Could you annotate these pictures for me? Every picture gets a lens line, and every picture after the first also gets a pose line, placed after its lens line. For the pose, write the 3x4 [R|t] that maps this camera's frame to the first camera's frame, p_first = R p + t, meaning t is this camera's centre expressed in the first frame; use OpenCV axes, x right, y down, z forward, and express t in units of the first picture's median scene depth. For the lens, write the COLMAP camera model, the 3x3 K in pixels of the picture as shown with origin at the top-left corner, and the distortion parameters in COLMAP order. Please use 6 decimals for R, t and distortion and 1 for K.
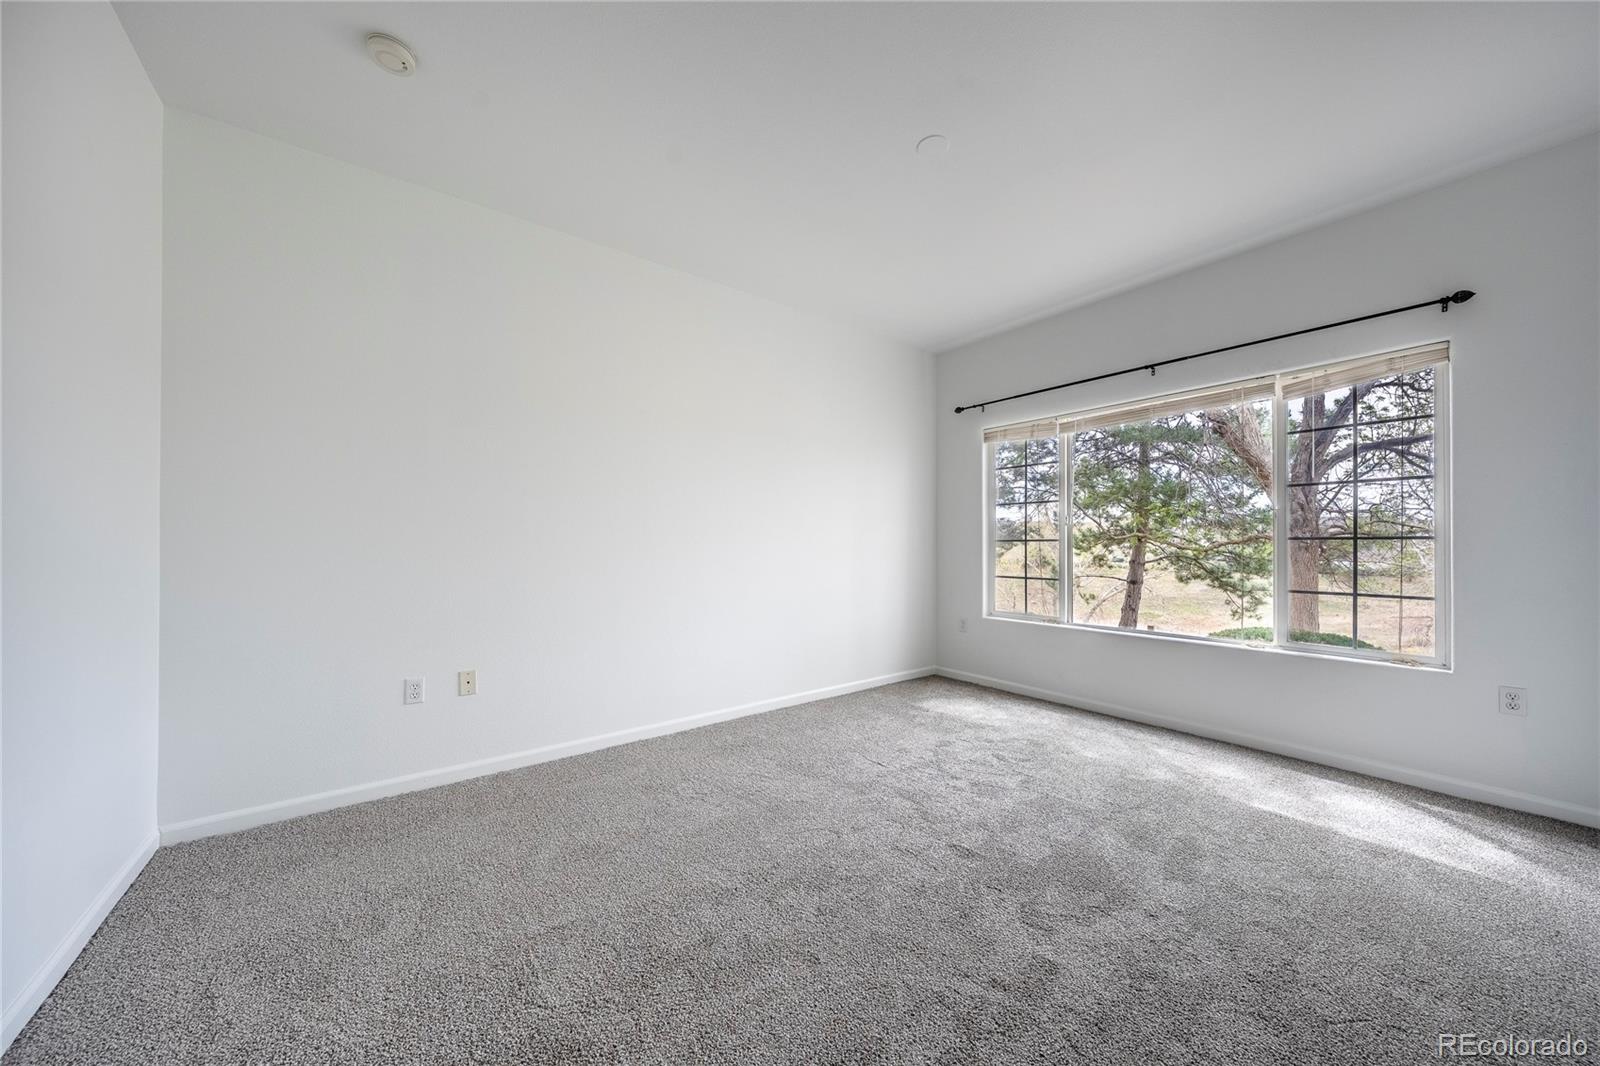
lens RADIAL K [[547.1, 0, 801.5], [0, 547.1, 536.9], [0, 0, 1]] dist [-0.000671, -0.000149]
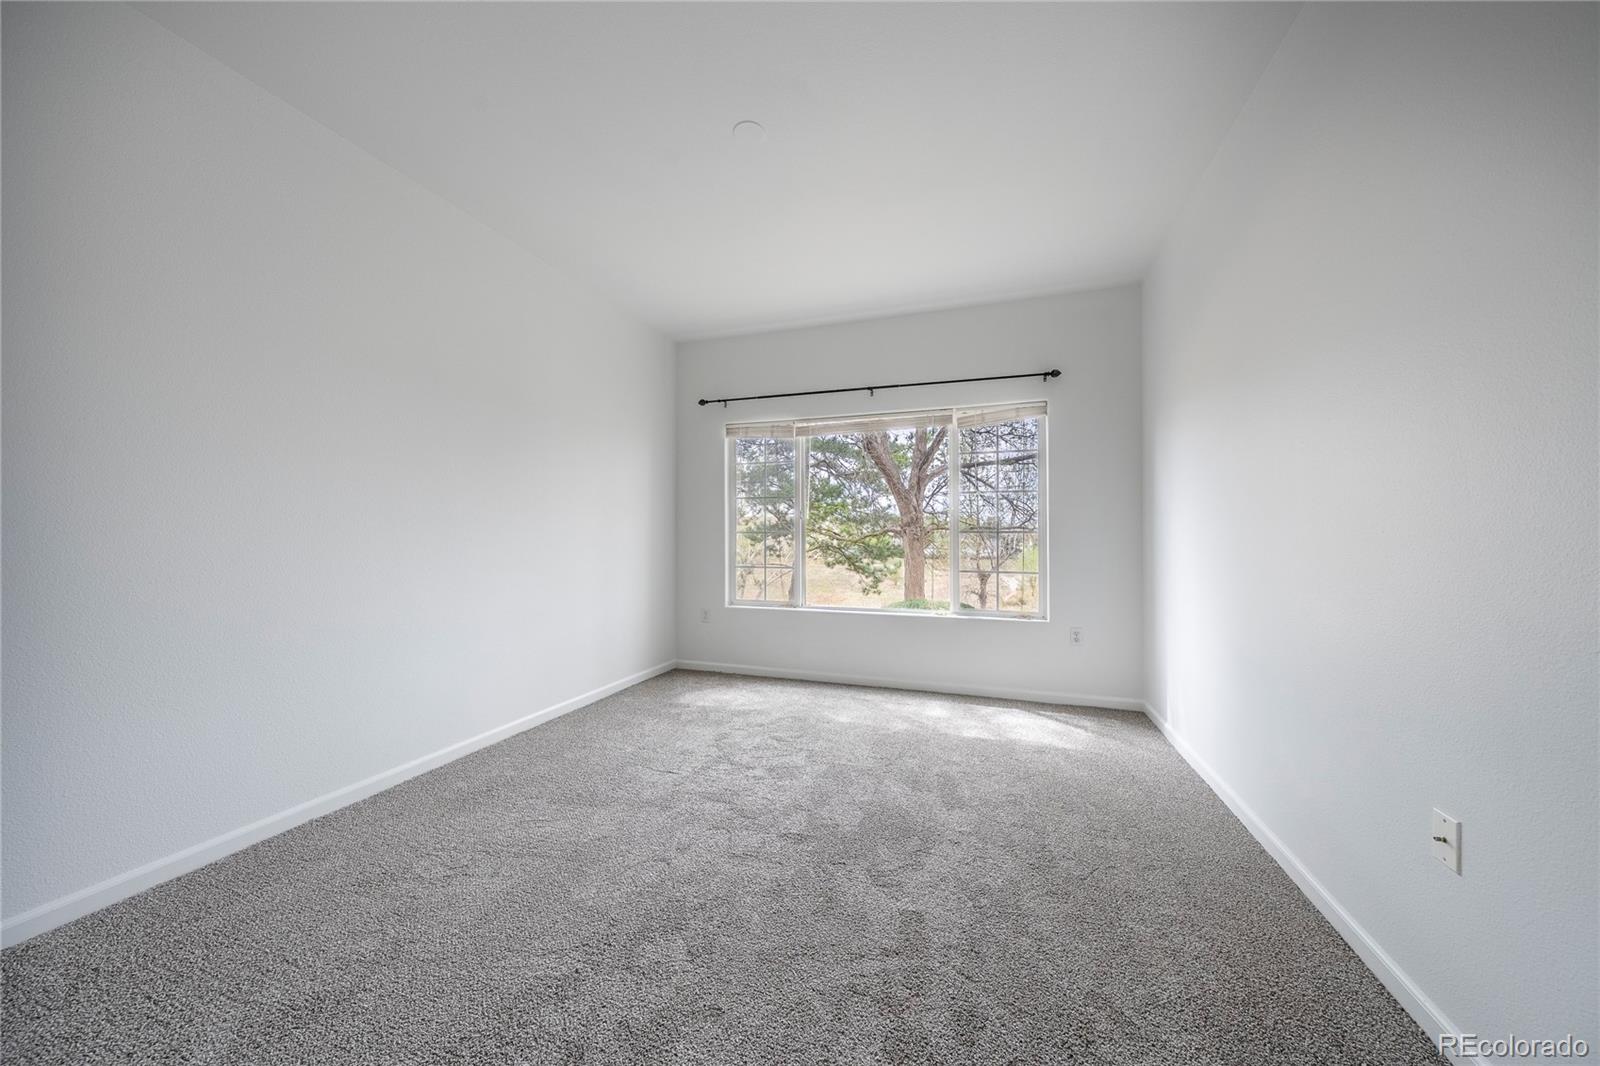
lens RADIAL K [[542.6, 0, 804.2], [0, 542.6, 530.0], [0, 0, 1]] dist [-0.000941, -0.000202]
pose [[0.836766, 0.007145, 0.547514, -0.157201], [-0.008671, 0.999962, 0.000203, 0.001036], [-0.547492, -0.004918, 0.836797, 0.093760]]
